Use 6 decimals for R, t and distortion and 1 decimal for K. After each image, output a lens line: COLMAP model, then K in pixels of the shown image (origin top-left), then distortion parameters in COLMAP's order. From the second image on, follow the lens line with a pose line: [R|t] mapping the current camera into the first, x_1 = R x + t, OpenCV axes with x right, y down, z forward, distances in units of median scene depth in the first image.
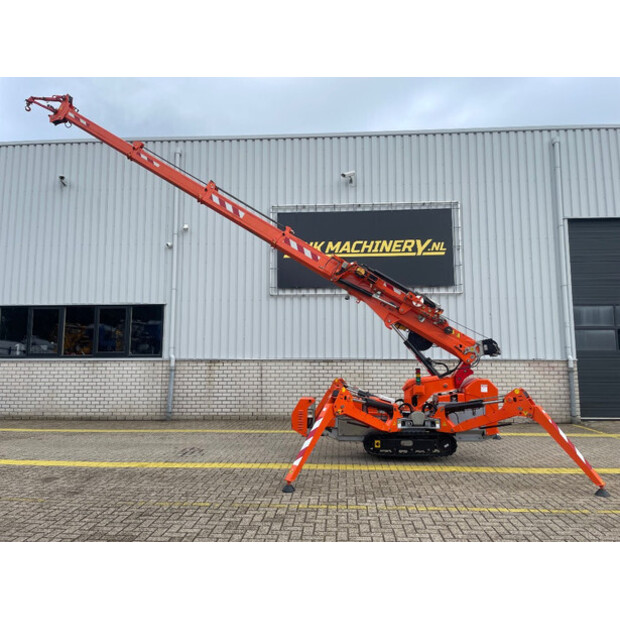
lens RADIAL K [[468.5, 0, 315.2], [0, 468.5, 306.3], [0, 0, 1]] dist [0.054752, -0.059976]
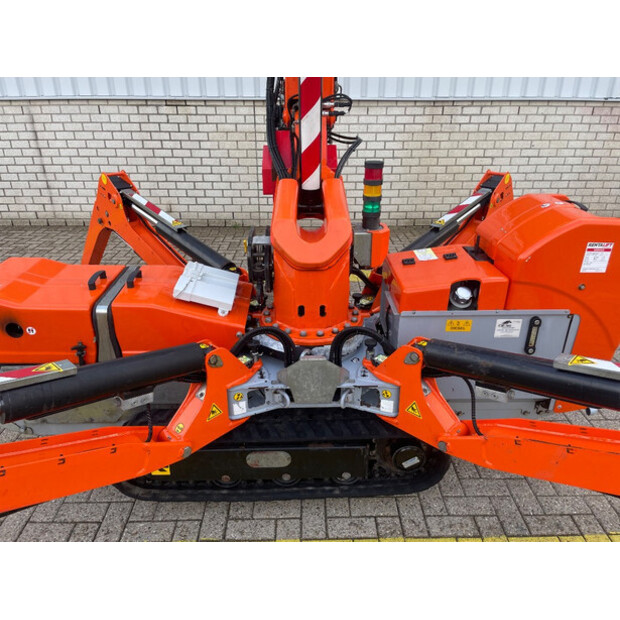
lens RADIAL K [[468.5, 0, 312.5], [0, 468.5, 306.5], [0, 0, 1]] dist [0.054752, -0.059976]
pose [[0.997241, -0.027323, 0.069021, 0.122995], [-0.012496, 0.854740, 0.518906, 0.044785], [-0.073174, -0.518337, 0.852040, 0.491692]]
